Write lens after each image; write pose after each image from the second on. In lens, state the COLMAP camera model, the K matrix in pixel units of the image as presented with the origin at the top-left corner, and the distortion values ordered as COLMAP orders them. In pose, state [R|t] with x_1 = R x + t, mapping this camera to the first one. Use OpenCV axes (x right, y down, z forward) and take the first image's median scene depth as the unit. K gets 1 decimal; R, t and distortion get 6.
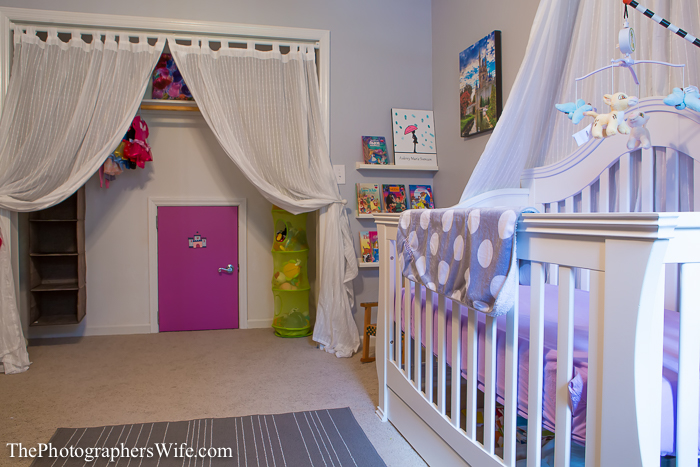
lens RADIAL K [[519.0, 0, 349.3], [0, 519.0, 215.6], [0, 0, 1]] dist [-0.032647, 0.002094]
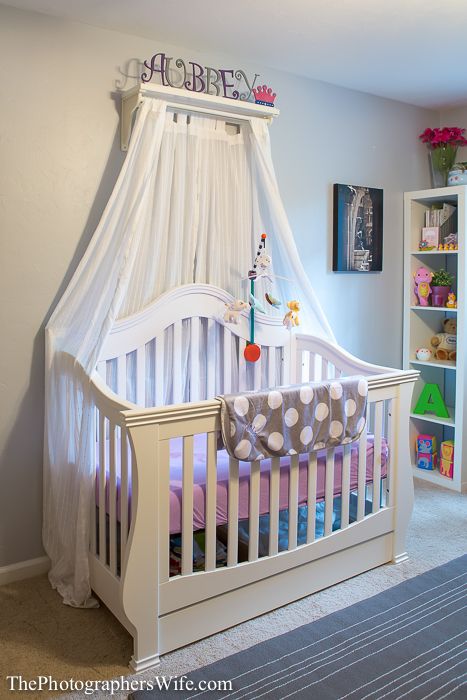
lens RADIAL K [[591.3, 0, 187.1], [0, 591.3, 285.4], [0, 0, 1]] dist [-0.088256, 0.008466]
pose [[-0.307667, -0.029822, 0.951027, -0.630554], [-0.002644, 0.999532, 0.030488, -0.175523], [-0.951490, 0.006866, -0.307602, 0.984691]]
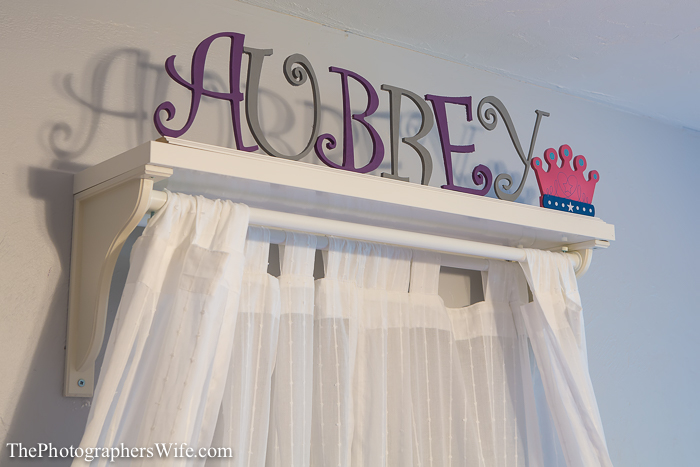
lens RADIAL K [[1139.9, 0, 377.7], [0, 1139.9, 232.4], [0, 0, 1]] dist [0.032763, 0.111957]
pose [[-0.424311, 0.181054, 0.887231, -0.151805], [0.015755, 0.981135, -0.192682, -0.343220], [-0.905379, -0.067779, -0.419159, 0.873452]]
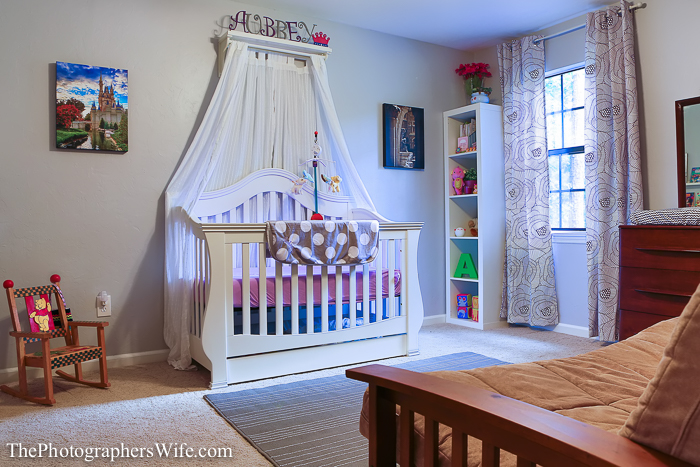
lens RADIAL K [[563.4, 0, 350.0], [0, 563.4, 233.5], [0, 0, 1]] dist [-0.099321, 0.007518]
pose [[-0.306669, -0.010139, 0.951762, -1.075595], [0.010661, 0.999844, 0.014087, 0.003816], [-0.951757, 0.014466, -0.306513, 0.902218]]
